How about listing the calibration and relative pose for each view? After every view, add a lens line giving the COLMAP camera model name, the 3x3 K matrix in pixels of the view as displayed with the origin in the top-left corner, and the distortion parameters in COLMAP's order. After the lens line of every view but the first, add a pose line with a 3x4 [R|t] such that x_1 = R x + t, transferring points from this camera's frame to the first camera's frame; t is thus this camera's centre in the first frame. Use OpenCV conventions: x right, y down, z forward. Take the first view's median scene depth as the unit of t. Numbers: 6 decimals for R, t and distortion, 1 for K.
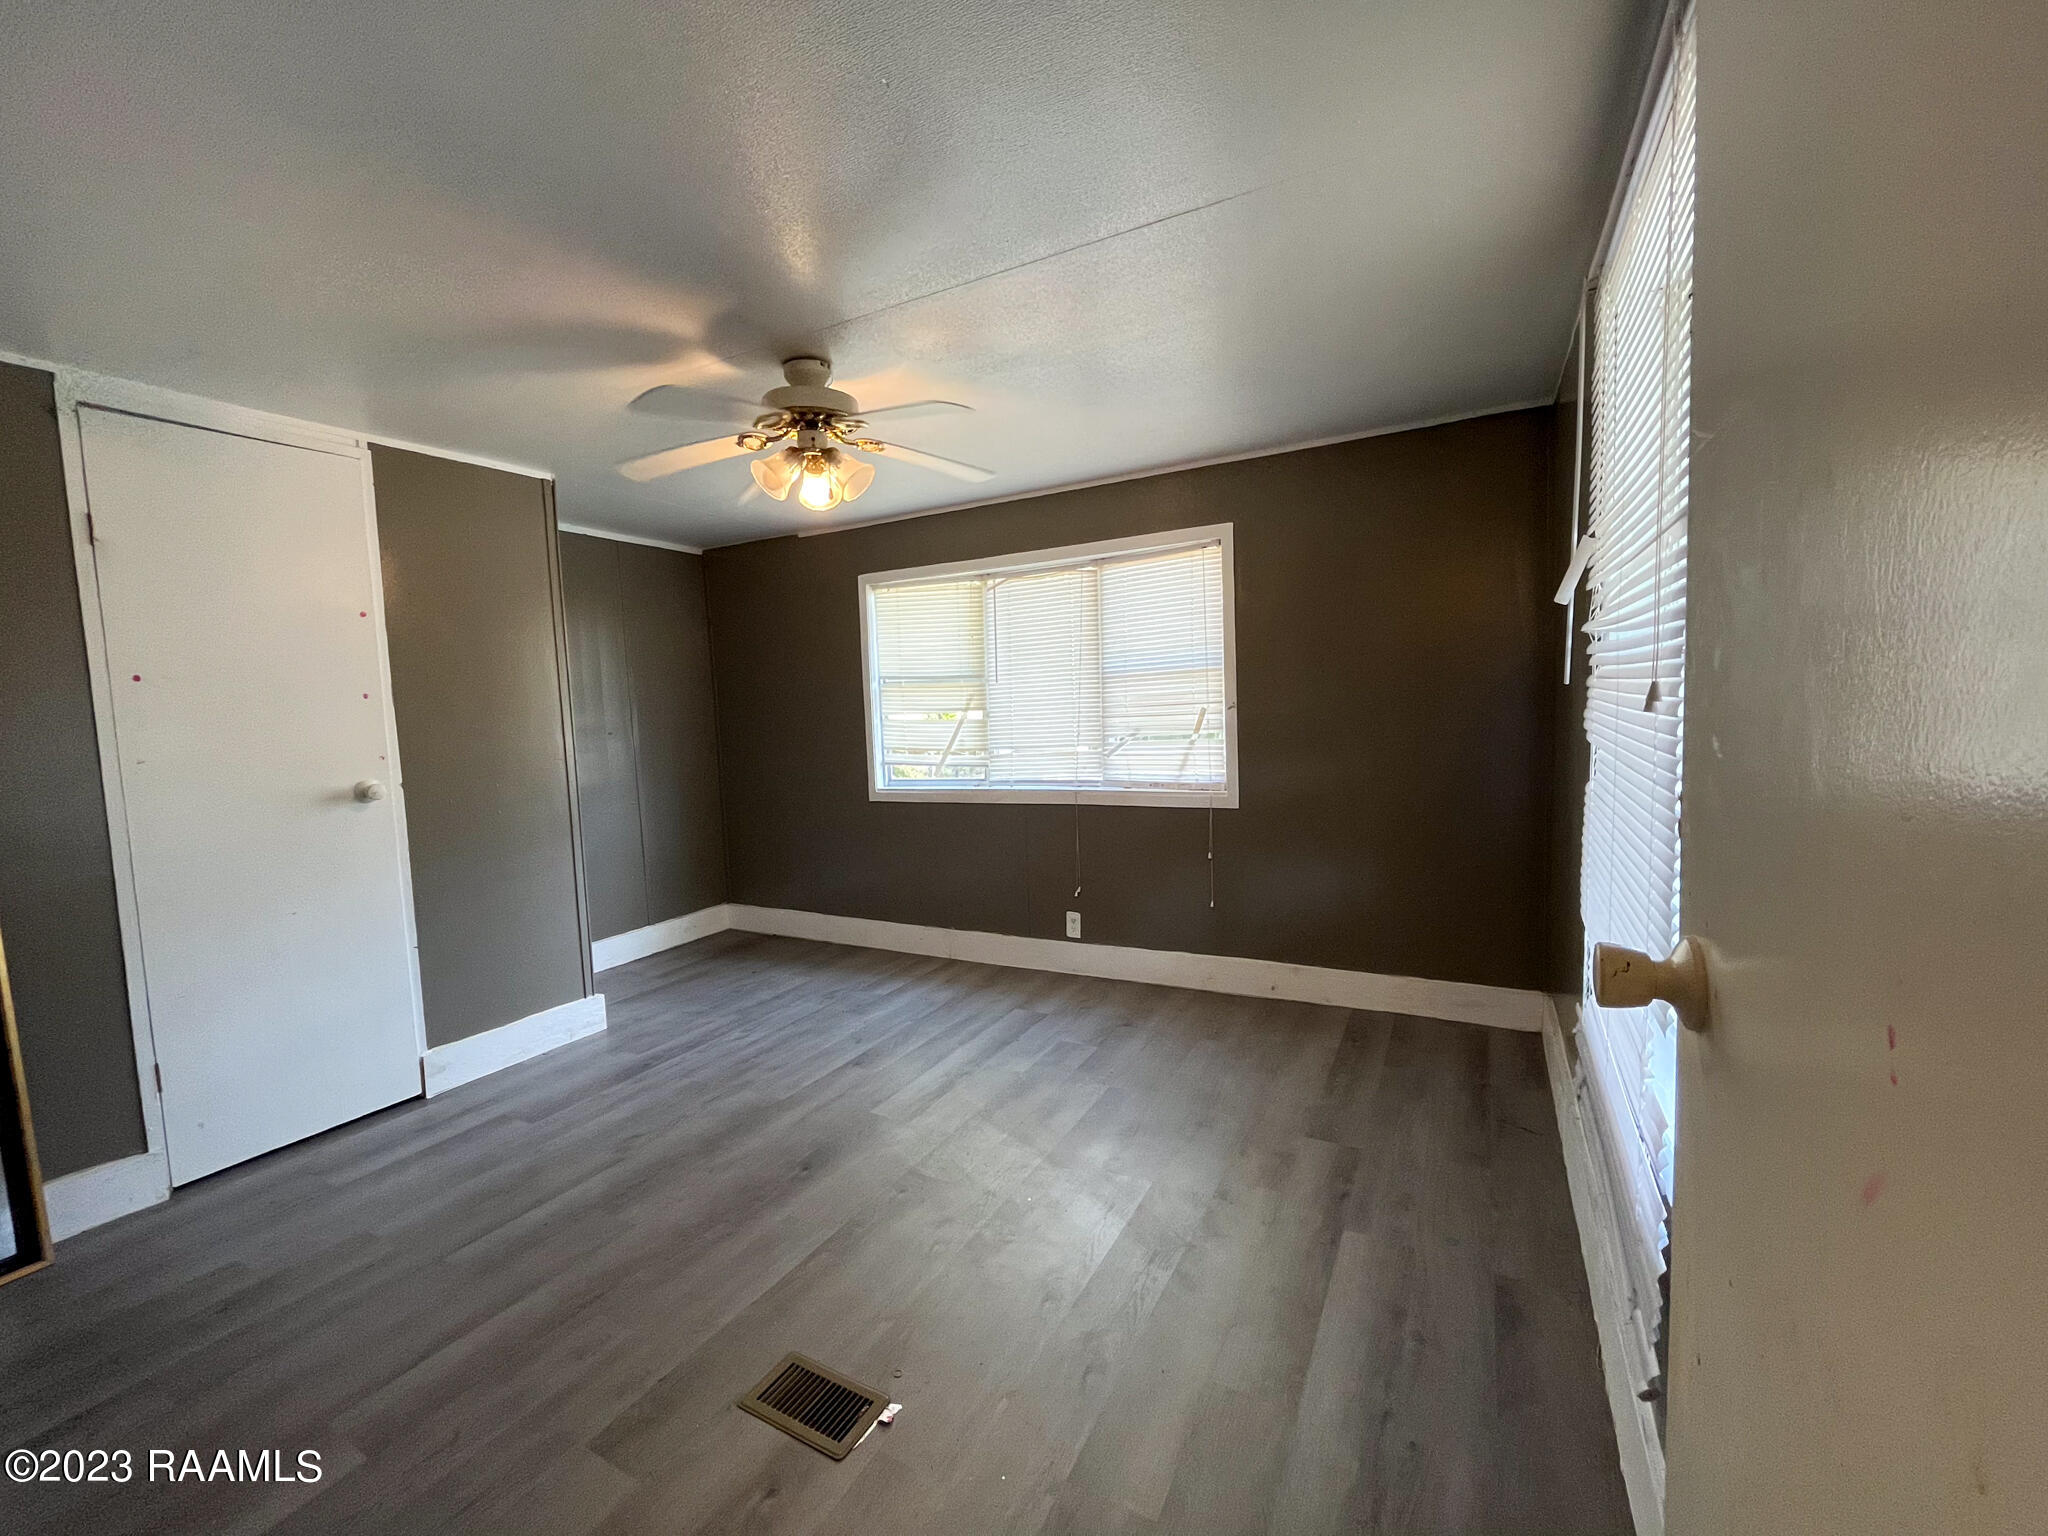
lens RADIAL K [[829.9, 0, 1019.5], [0, 829.9, 768.7], [0, 0, 1]] dist [0.000566, 0.000102]
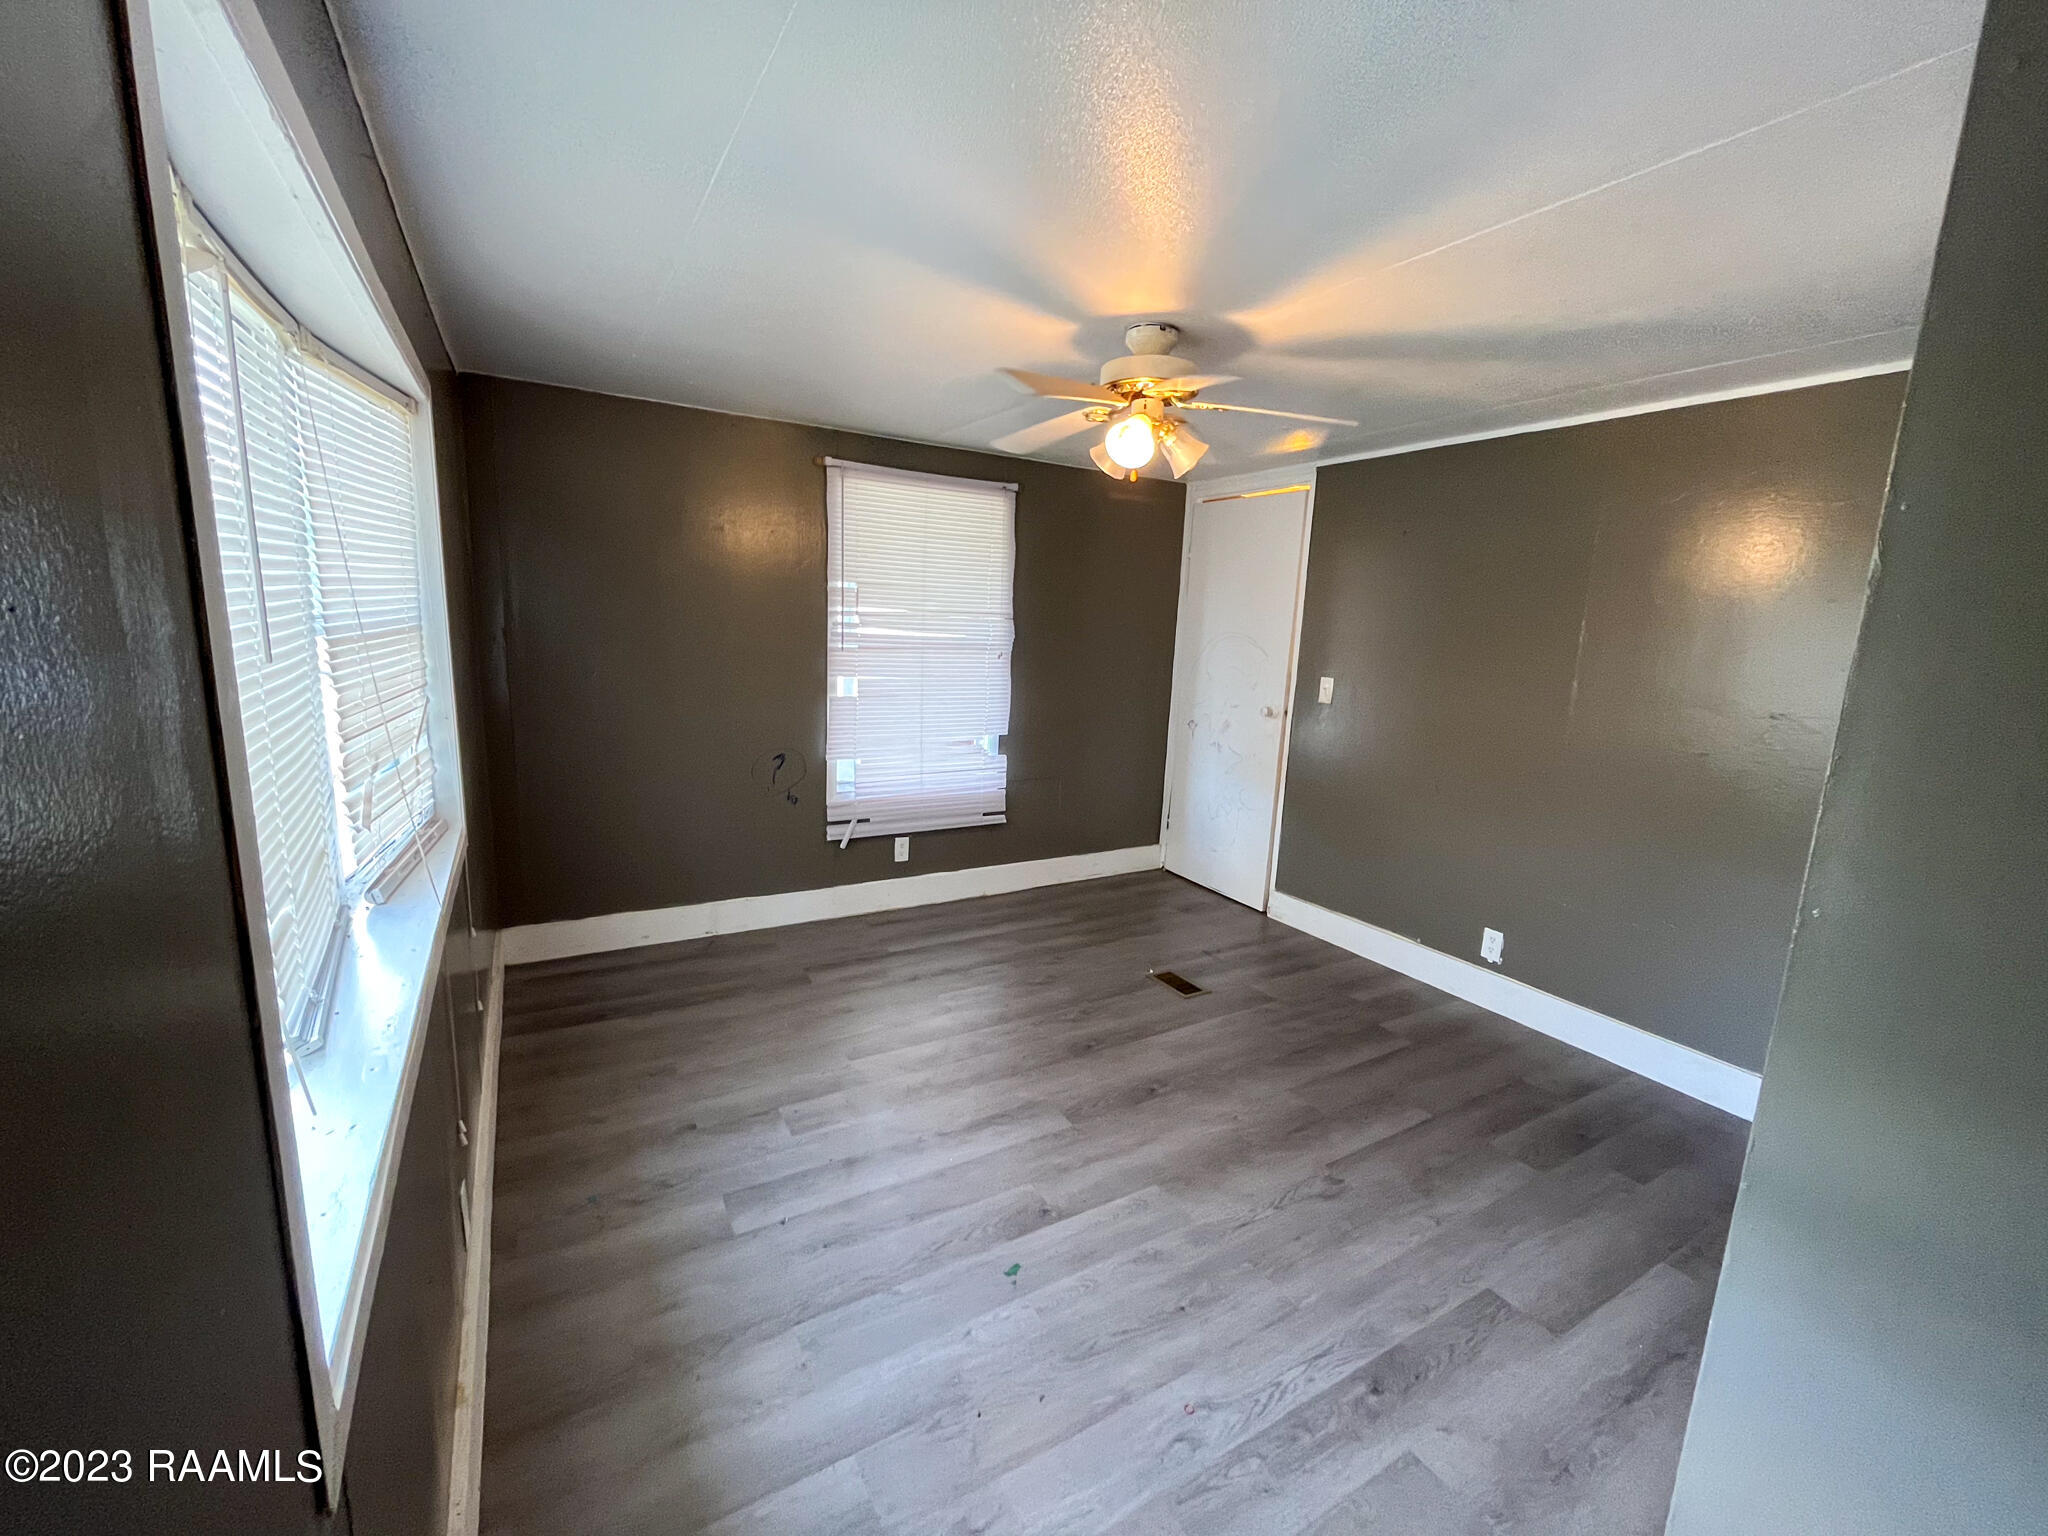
lens RADIAL K [[829.9, 0, 1026.8], [0, 829.9, 767.6], [0, 0, 1]] dist [0.000566, 0.000102]
pose [[-0.855064, -0.092527, 0.510200, -0.562603], [0.033558, 0.972012, 0.232520, -0.189791], [-0.517435, 0.215941, -0.828028, 1.680527]]
